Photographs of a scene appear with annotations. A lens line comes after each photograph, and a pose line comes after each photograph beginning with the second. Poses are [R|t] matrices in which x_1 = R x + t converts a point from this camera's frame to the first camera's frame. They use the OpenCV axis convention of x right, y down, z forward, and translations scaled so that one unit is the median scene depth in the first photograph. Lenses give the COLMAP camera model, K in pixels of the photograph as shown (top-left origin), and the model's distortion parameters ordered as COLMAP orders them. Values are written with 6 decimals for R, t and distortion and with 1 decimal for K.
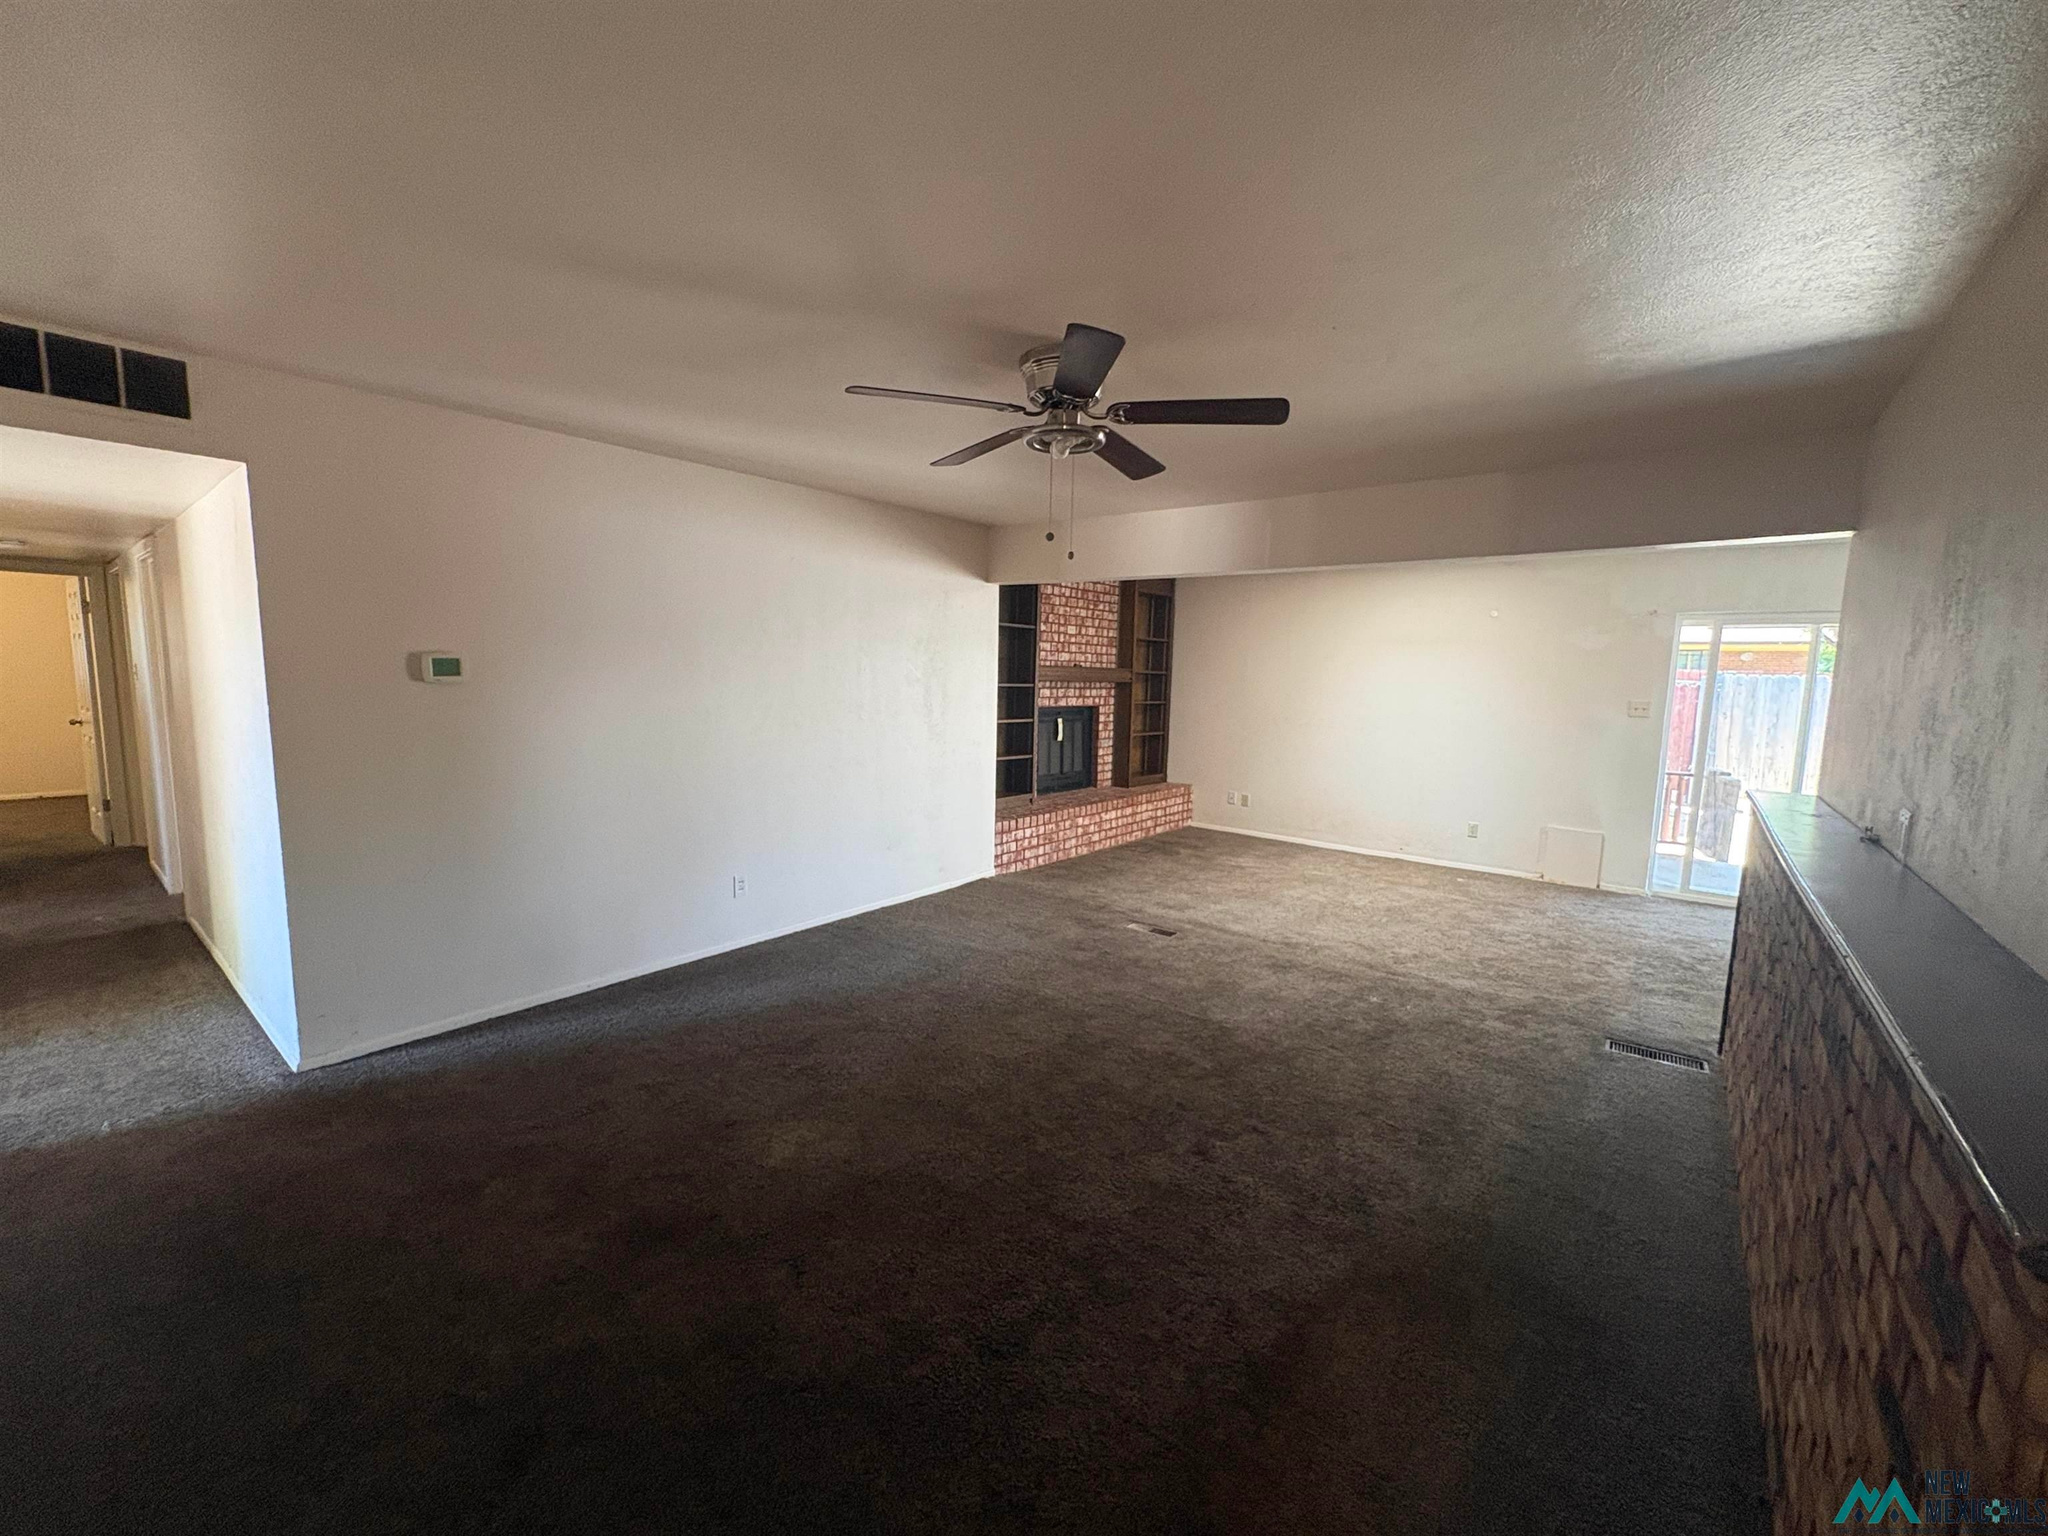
lens RADIAL K [[817.1, 0, 1020.4], [0, 817.1, 760.3], [0, 0, 1]] dist [0.000392, -0.000045]
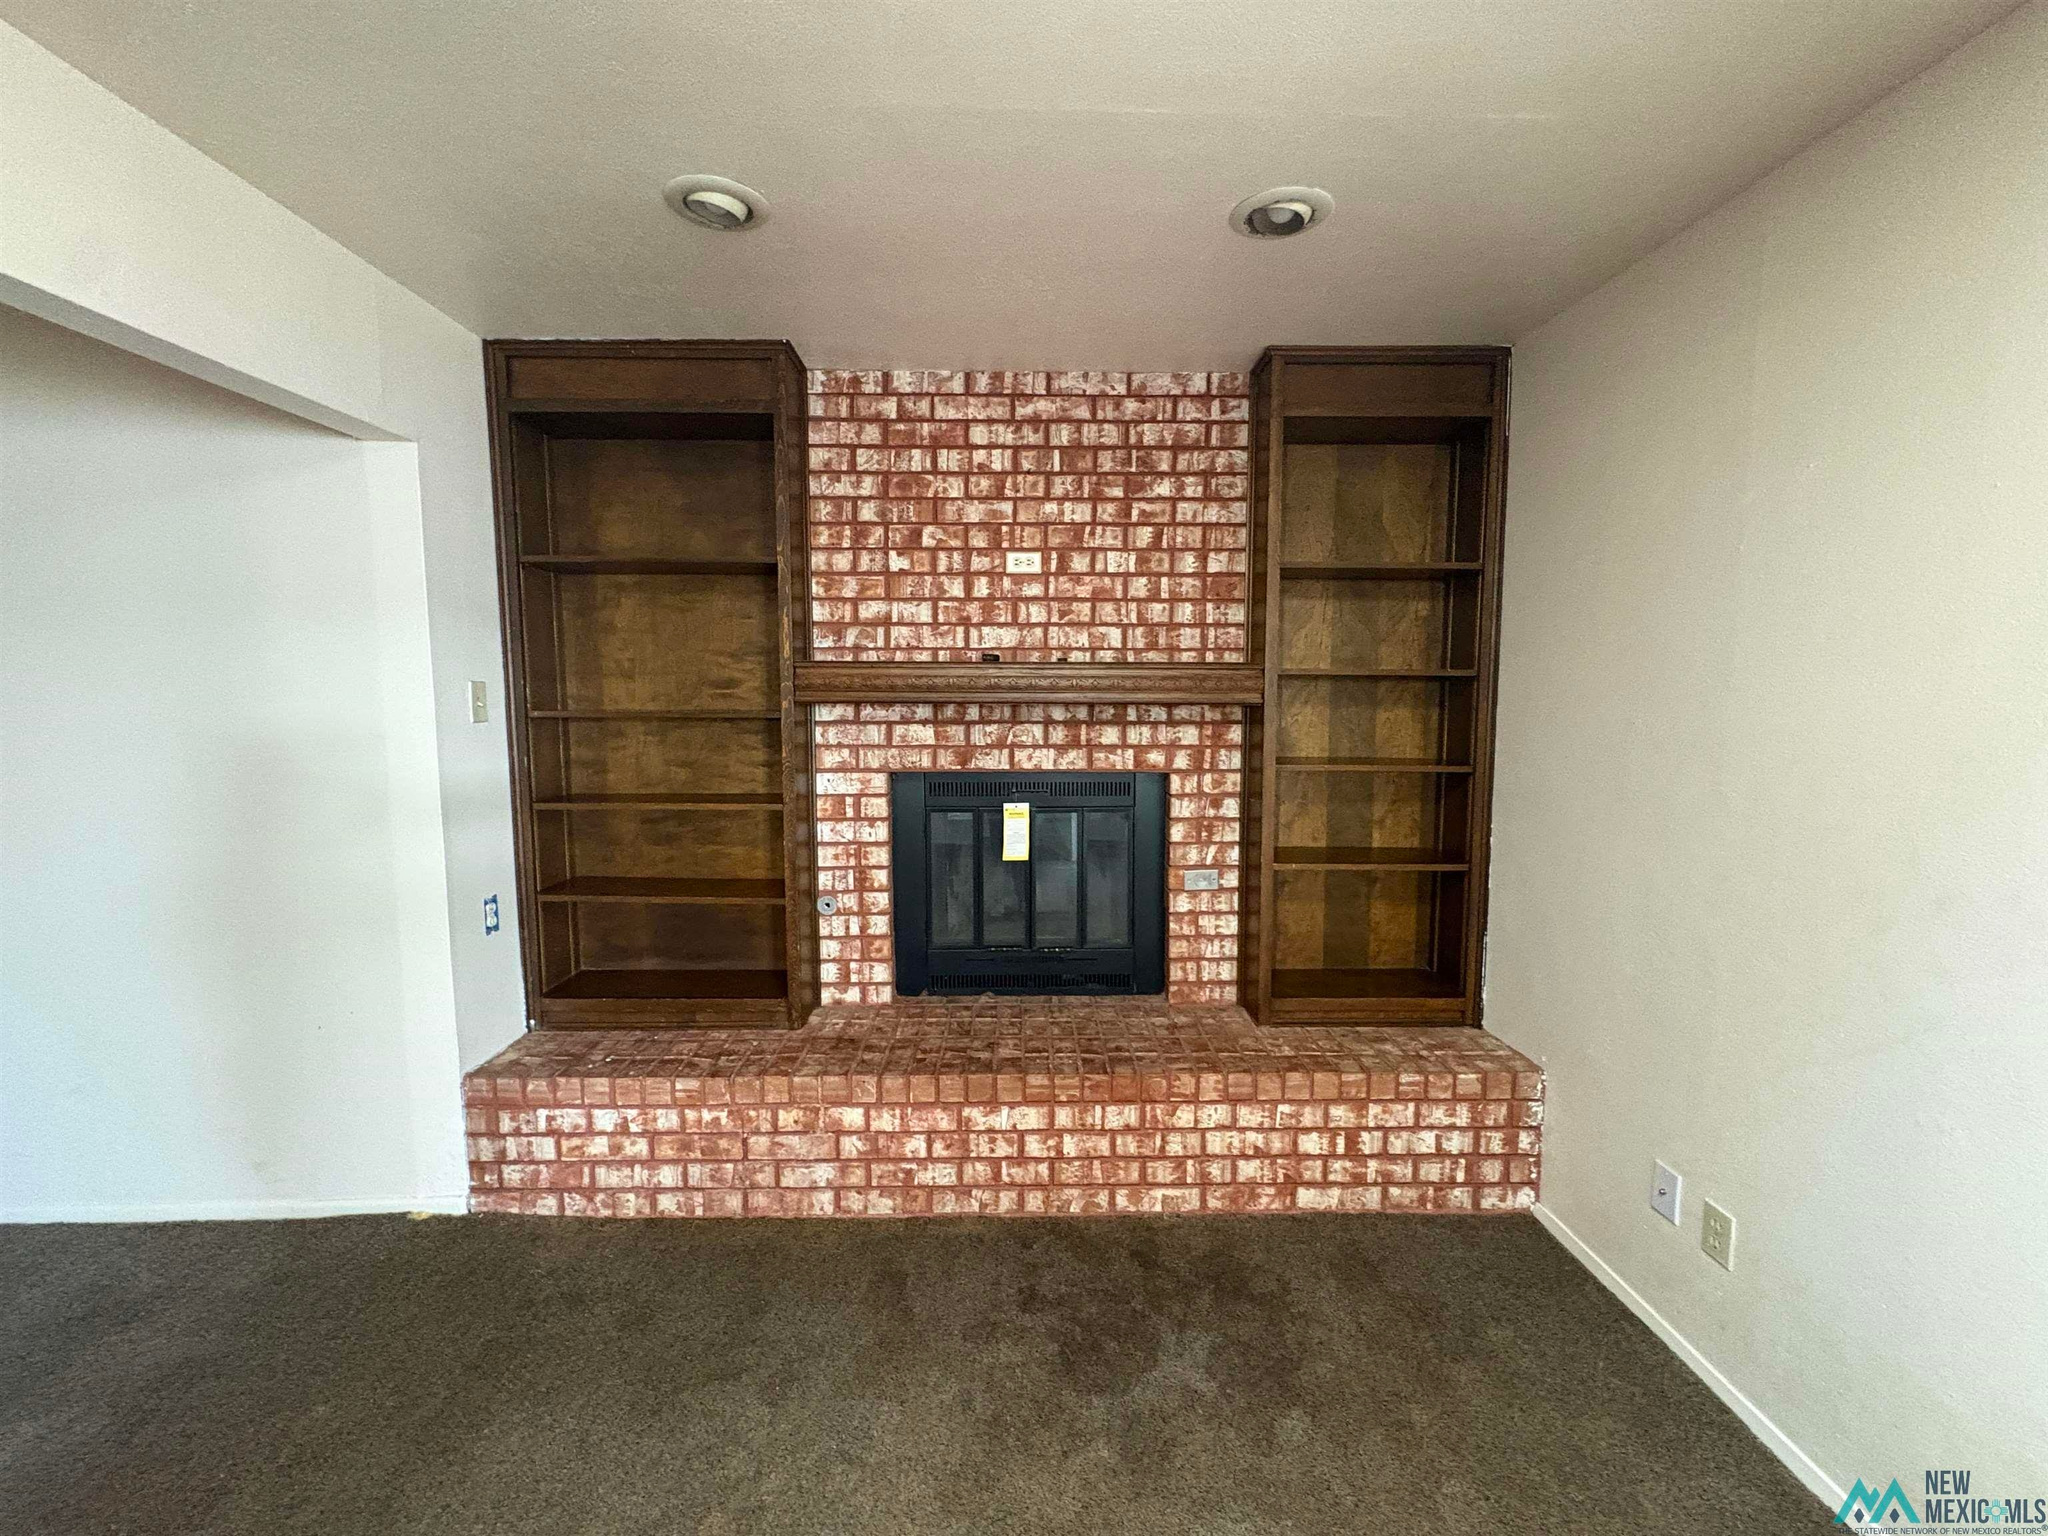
lens RADIAL K [[817.1, 0, 1025.1], [0, 817.1, 764.3], [0, 0, 1]] dist [0.000392, -0.000045]
pose [[0.648383, 0.040860, -0.760217, 0.353372], [-0.067169, 0.997735, -0.003662, -0.070851], [0.758345, 0.053437, 0.649659, 0.791700]]
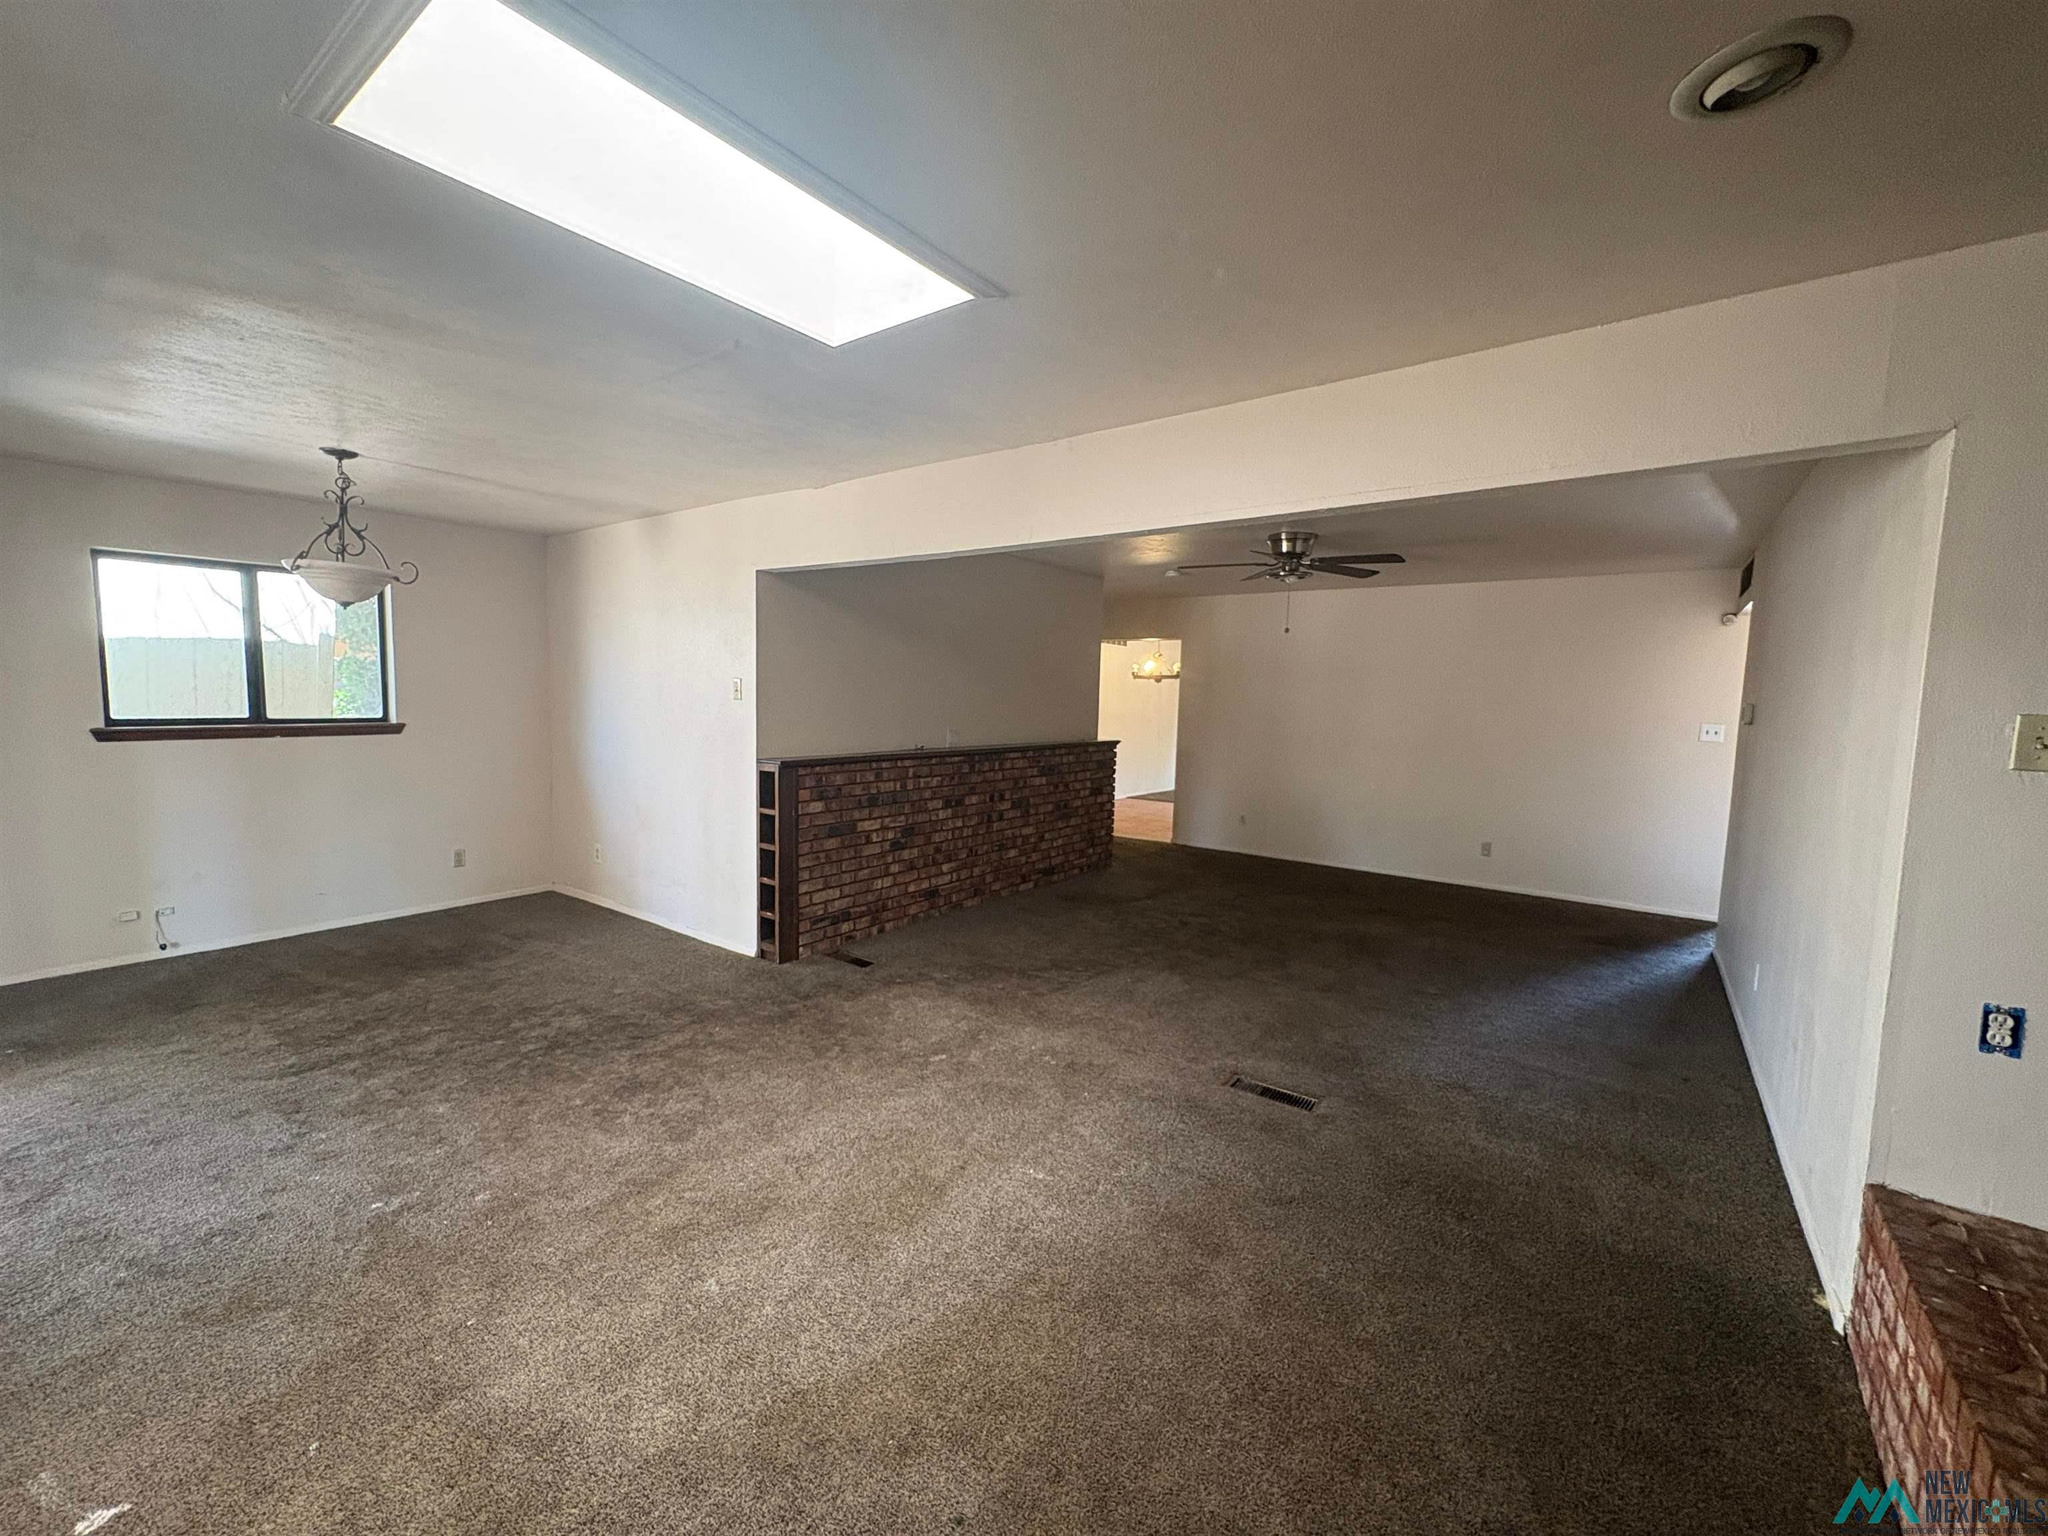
lens RADIAL K [[817.1, 0, 1022.5], [0, 817.1, 772.1], [0, 0, 1]] dist [0.000392, -0.000045]
pose [[-0.998141, -0.045576, -0.040471, 0.266980], [-0.052906, 0.977551, 0.203949, -0.107399], [0.030268, 0.205711, -0.978145, 1.067145]]
